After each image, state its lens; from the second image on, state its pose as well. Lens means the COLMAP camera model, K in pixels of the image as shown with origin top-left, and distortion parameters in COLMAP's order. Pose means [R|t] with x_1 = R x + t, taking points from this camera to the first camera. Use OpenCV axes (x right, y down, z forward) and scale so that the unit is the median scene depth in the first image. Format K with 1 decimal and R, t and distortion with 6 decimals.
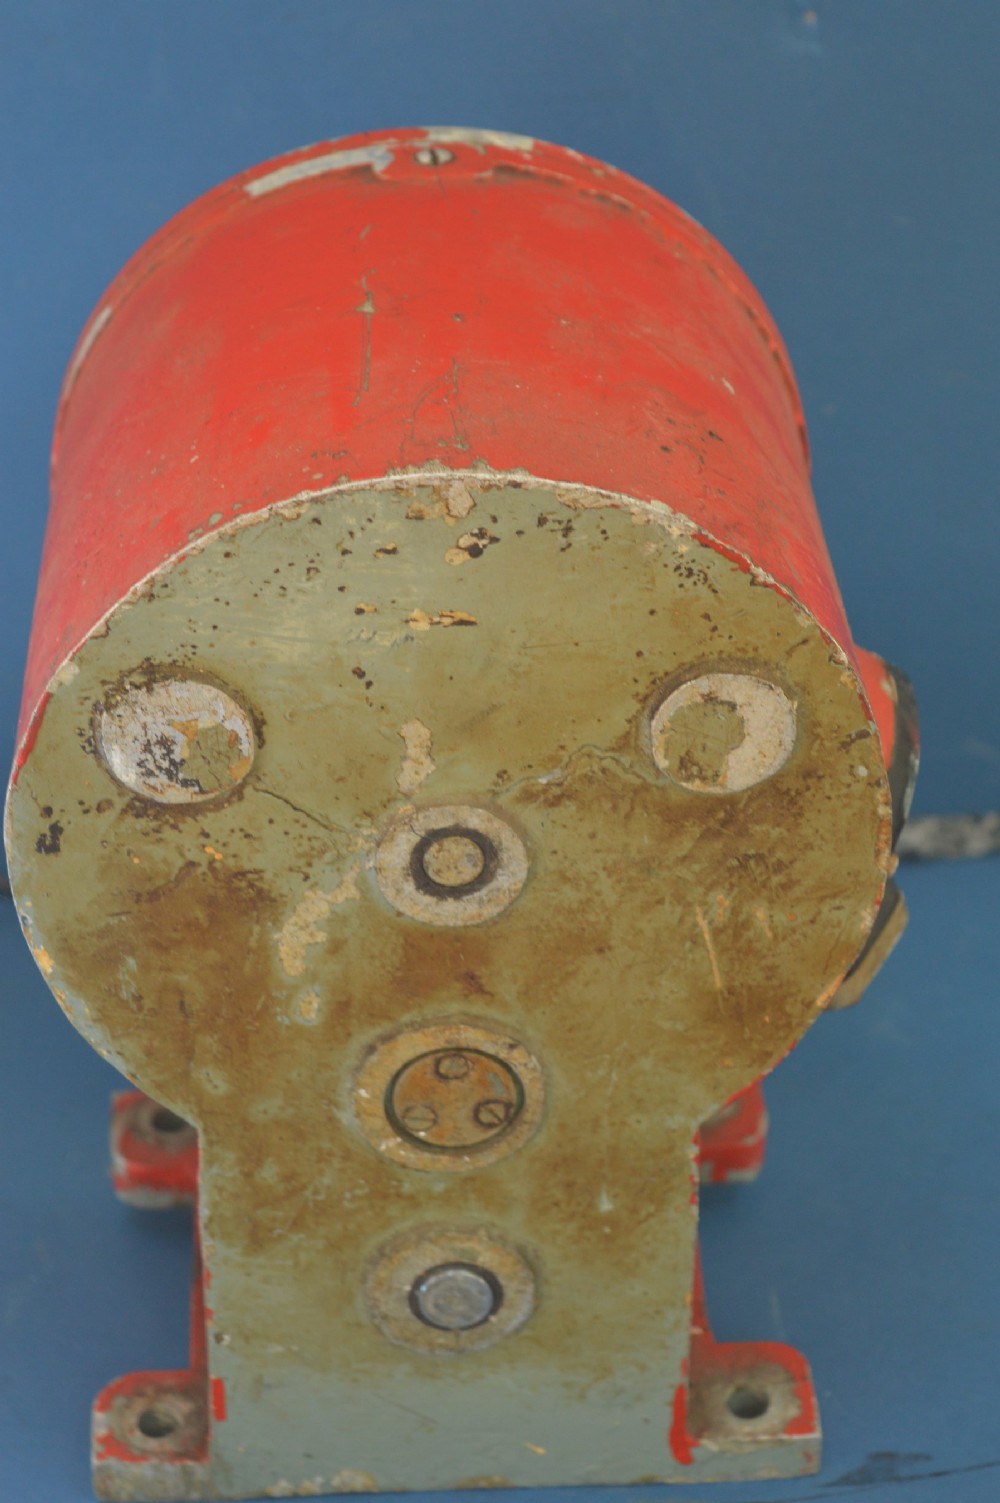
lens RADIAL K [[2773.0, 0, 500.0], [0, 2773.0, 751.5], [0, 0, 1]] dist [0.021519, -0.049167]
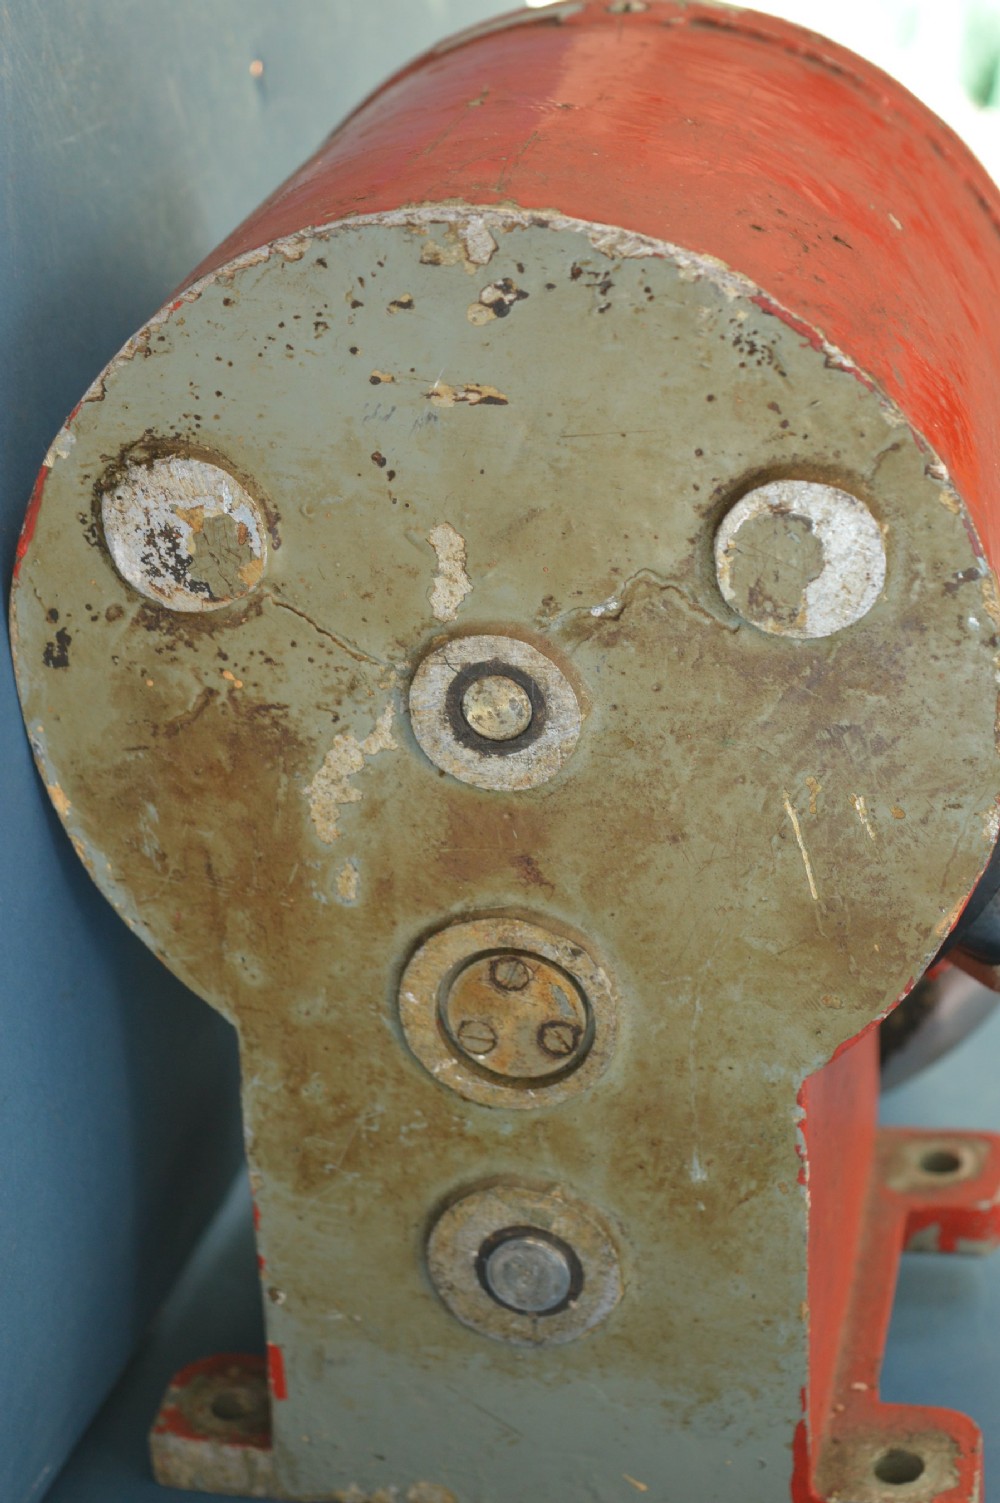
lens RADIAL K [[2773.0, 0, 500.0], [0, 2773.0, 751.5], [0, 0, 1]] dist [0.021519, -0.049167]
pose [[0.972119, 0.073005, -0.222835, 0.176008], [-0.094078, 0.991891, -0.085451, 0.125709], [0.214789, 0.104032, 0.971104, 0.164063]]
